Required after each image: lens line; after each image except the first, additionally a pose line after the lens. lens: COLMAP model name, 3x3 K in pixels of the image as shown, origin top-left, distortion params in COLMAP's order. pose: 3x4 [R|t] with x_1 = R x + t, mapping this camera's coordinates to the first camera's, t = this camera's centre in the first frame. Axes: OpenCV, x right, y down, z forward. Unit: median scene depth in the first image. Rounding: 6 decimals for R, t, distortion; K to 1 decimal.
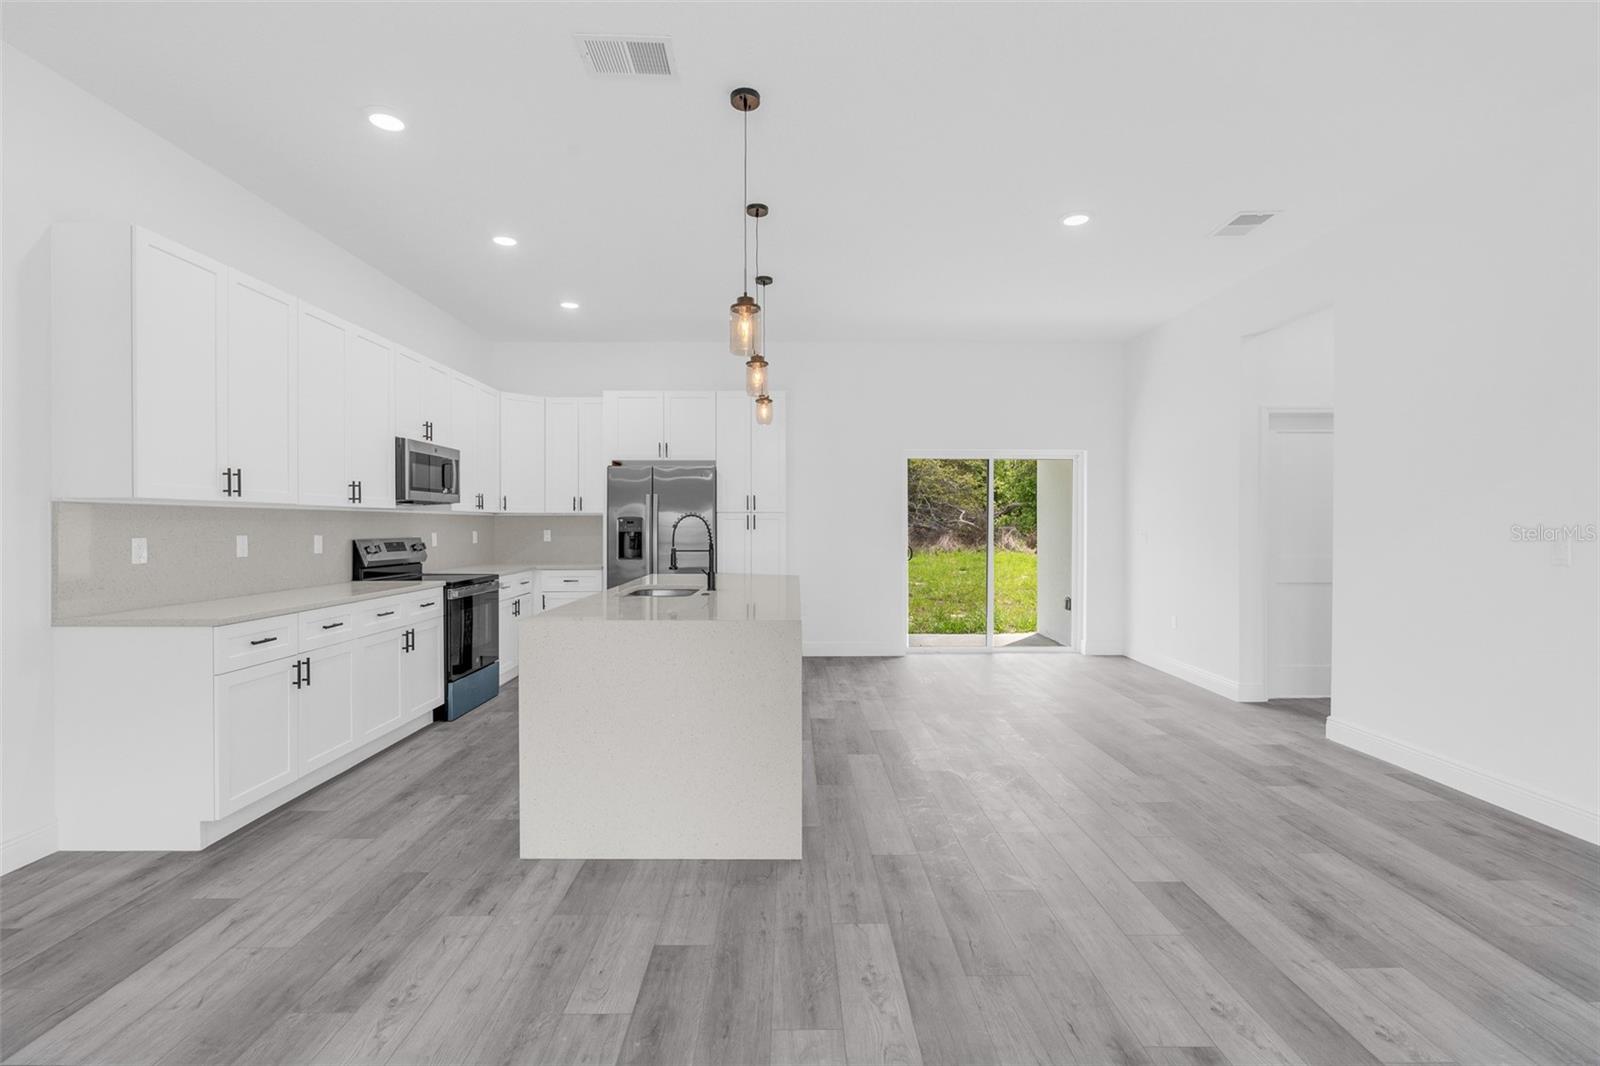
lens RADIAL K [[721.8, 0, 796.0], [0, 721.8, 530.1], [0, 0, 1]] dist [-0.010760, 0.004237]
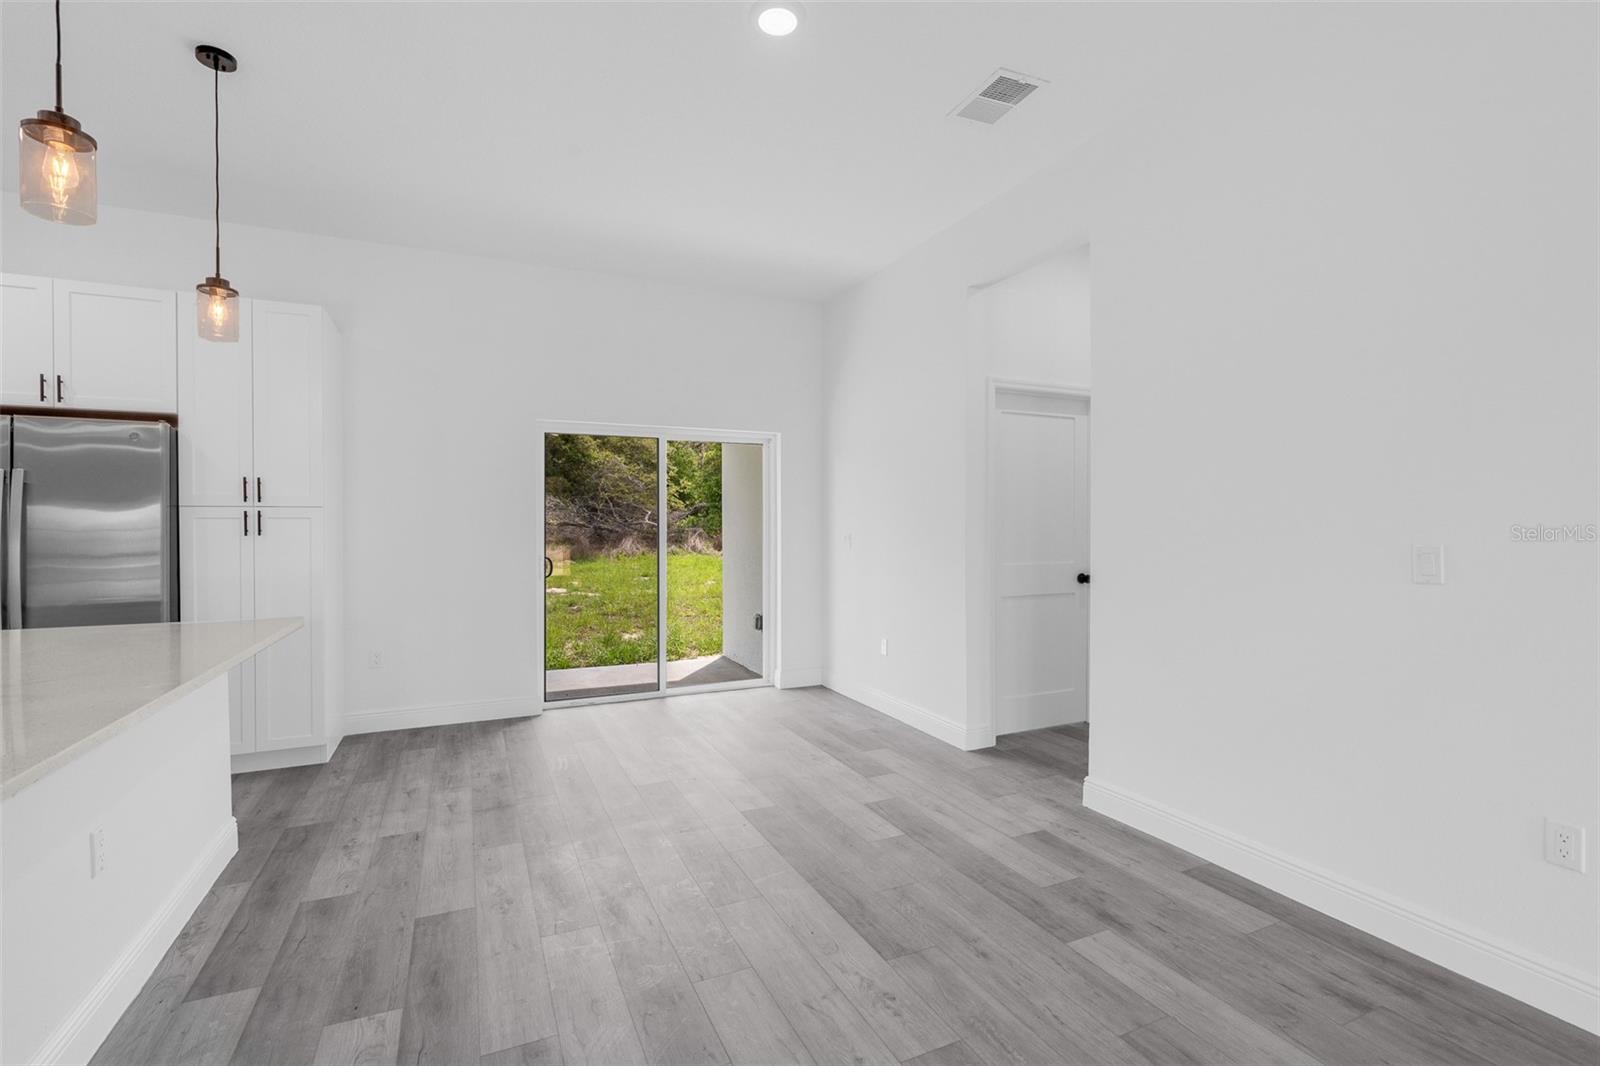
lens RADIAL K [[721.8, 0, 795.7], [0, 721.8, 529.3], [0, 0, 1]] dist [-0.010760, 0.004237]
pose [[0.912540, -0.004098, 0.408967, 0.127120], [0.005148, 0.999986, -0.001467, -0.003417], [-0.408955, 0.003444, 0.912548, 0.365467]]
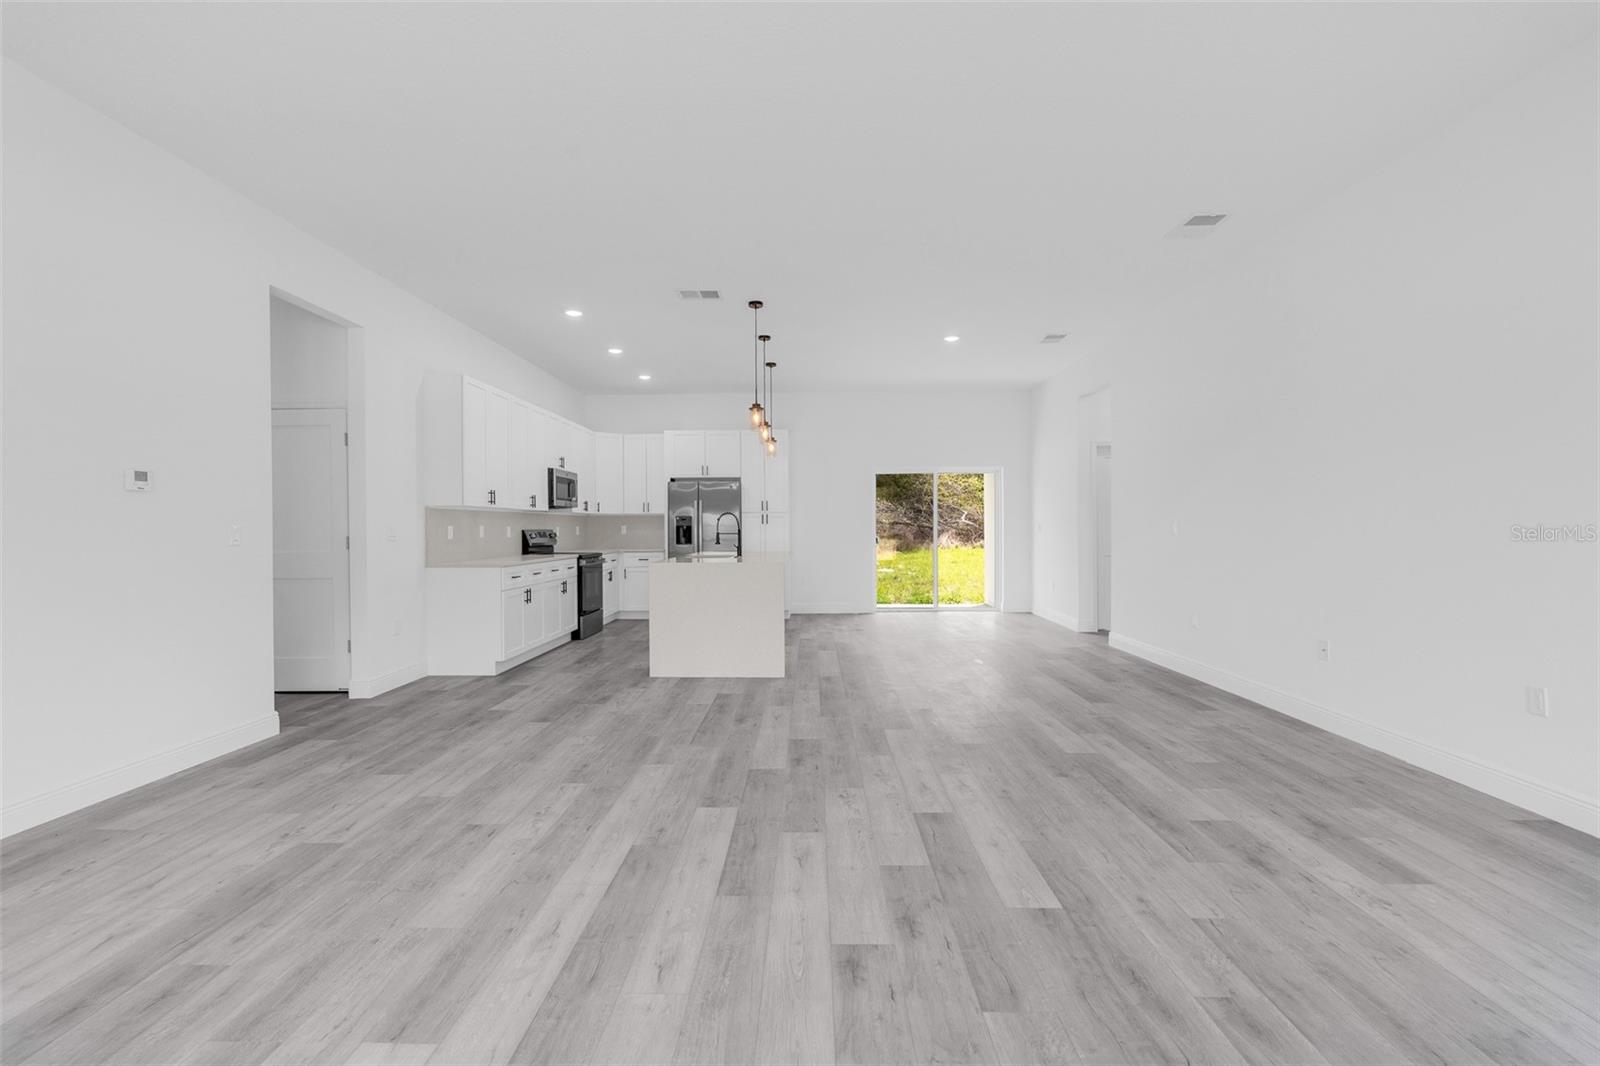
lens RADIAL K [[721.8, 0, 795.1], [0, 721.8, 531.3], [0, 0, 1]] dist [-0.010760, 0.004237]
pose [[0.999470, -0.005780, -0.032050, 0.058672], [0.005721, 0.999982, -0.001945, 0.021817], [0.032060, 0.001760, 0.999484, -0.589532]]
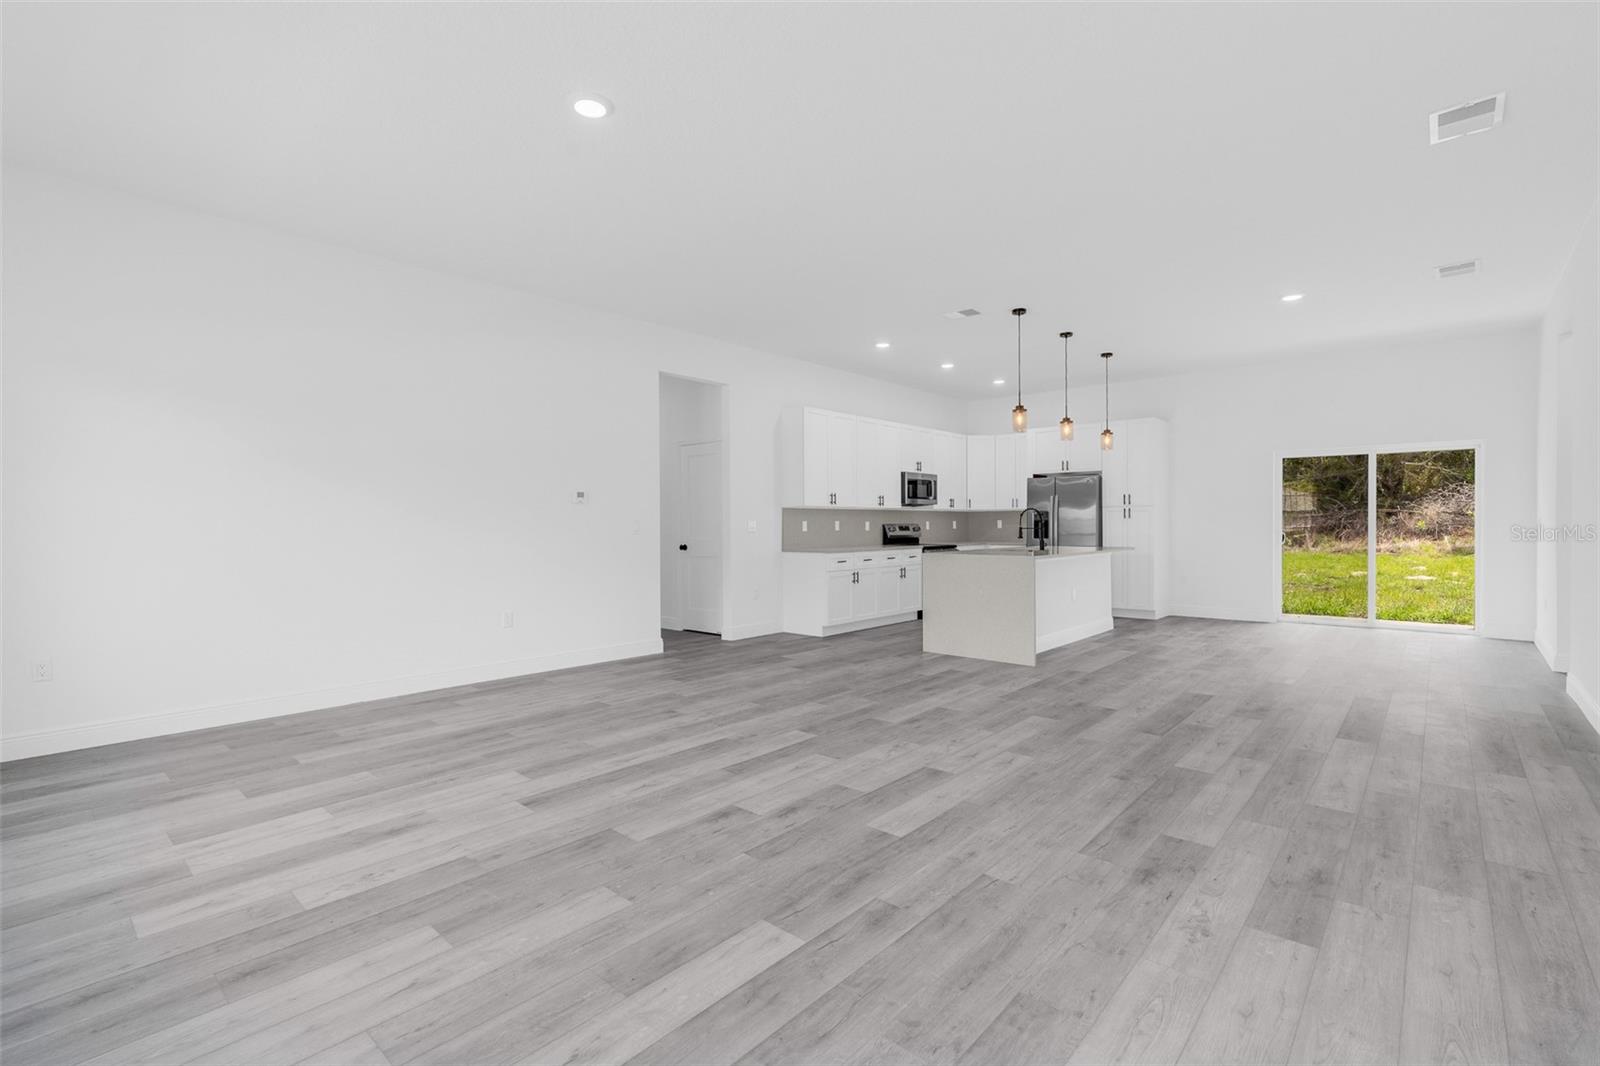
lens RADIAL K [[721.8, 0, 795.5], [0, 721.8, 530.0], [0, 0, 1]] dist [-0.010760, 0.004237]
pose [[0.737364, 0.001789, -0.675493, 0.515159], [0.000272, 0.999996, 0.002945, 0.021557], [0.675495, -0.002355, 0.737361, -0.593096]]
